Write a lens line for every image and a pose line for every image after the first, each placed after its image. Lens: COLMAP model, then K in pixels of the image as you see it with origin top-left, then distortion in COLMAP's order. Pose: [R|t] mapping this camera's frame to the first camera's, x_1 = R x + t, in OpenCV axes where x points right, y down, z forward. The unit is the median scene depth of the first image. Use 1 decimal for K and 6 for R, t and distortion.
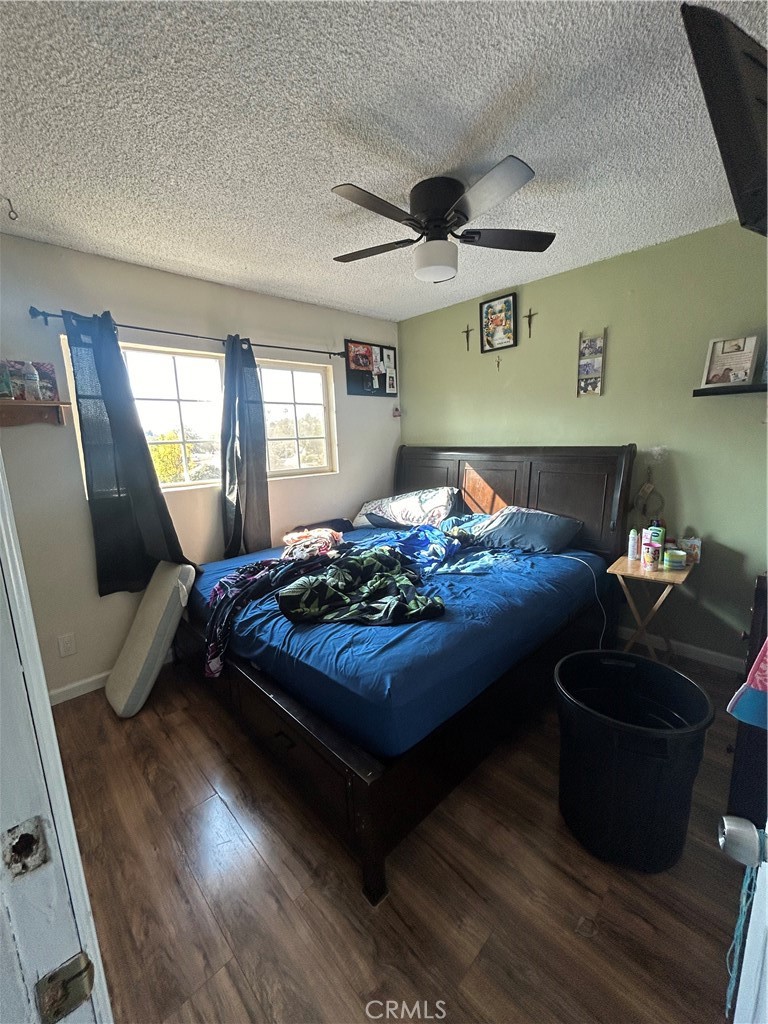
lens RADIAL K [[413.3, 0, 382.6], [0, 413.3, 511.7], [0, 0, 1]] dist [-0.000321, 0.000364]
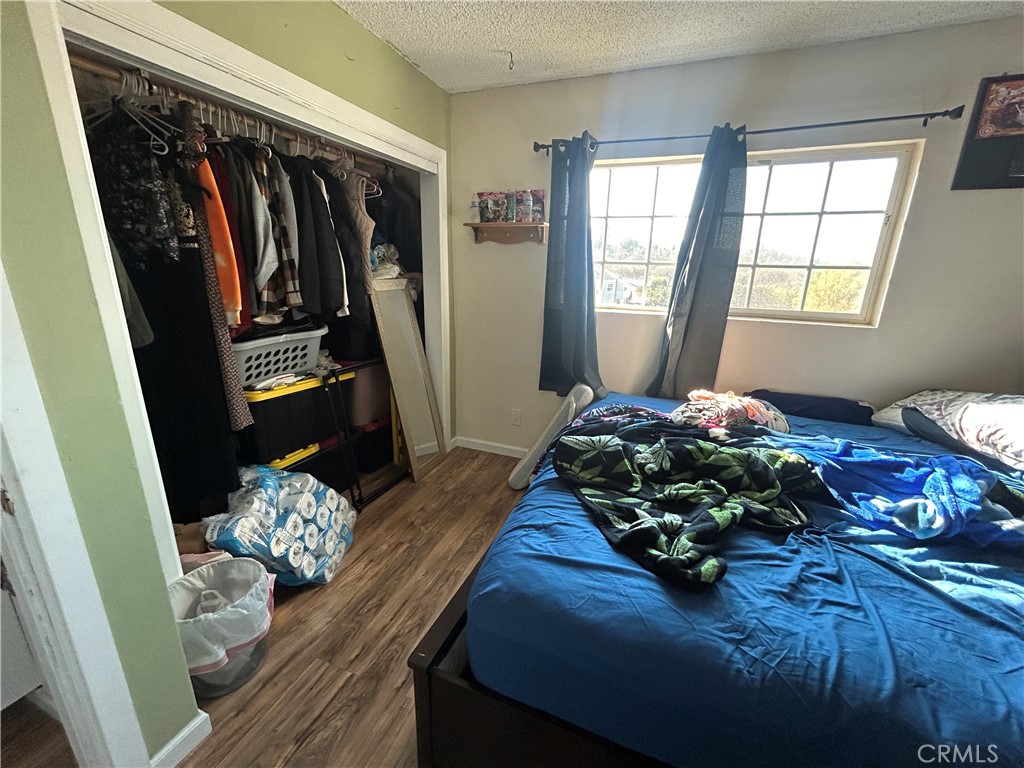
lens RADIAL K [[413.3, 0, 515.2], [0, 413.3, 382.9], [0, 0, 1]] dist [-0.000321, 0.000364]
pose [[0.419278, 0.285465, -0.861809, 0.327360], [-0.202669, 0.954753, 0.217651, -0.062872], [0.884947, 0.083406, 0.458162, 0.390612]]
